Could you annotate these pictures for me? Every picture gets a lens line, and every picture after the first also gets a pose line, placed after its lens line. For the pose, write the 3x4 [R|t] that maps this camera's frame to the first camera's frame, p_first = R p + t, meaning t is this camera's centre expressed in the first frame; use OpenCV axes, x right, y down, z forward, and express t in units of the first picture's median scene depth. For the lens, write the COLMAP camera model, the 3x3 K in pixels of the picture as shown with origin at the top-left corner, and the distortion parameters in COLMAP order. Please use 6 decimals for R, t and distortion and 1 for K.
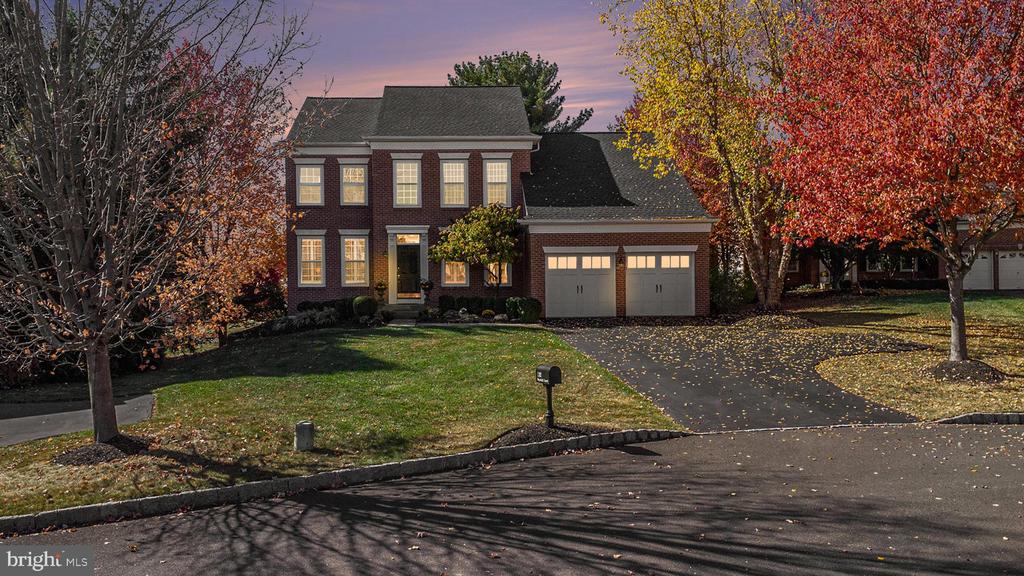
lens RADIAL K [[739.3, 0, 498.7], [0, 739.3, 334.7], [0, 0, 1]] dist [-0.009571, 0.000435]
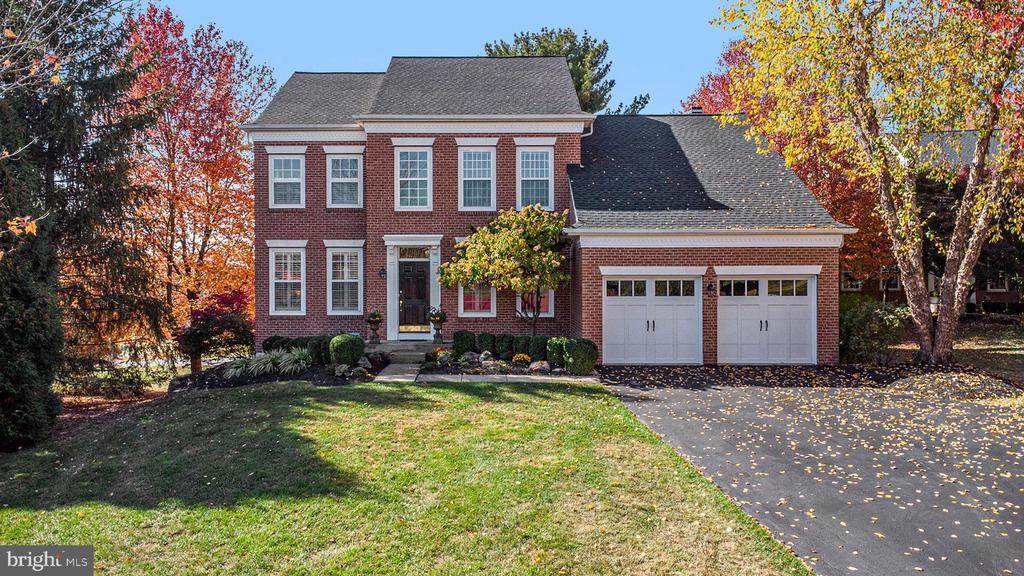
lens RADIAL K [[739.3, 0, 503.0], [0, 739.3, 285.7], [0, 0, 1]] dist [-0.009571, 0.000435]
pose [[0.999091, 0.007553, -0.041943, -0.002420], [-0.010504, 0.997450, -0.070590, -0.046479], [0.041303, 0.070967, 0.996623, 0.274512]]
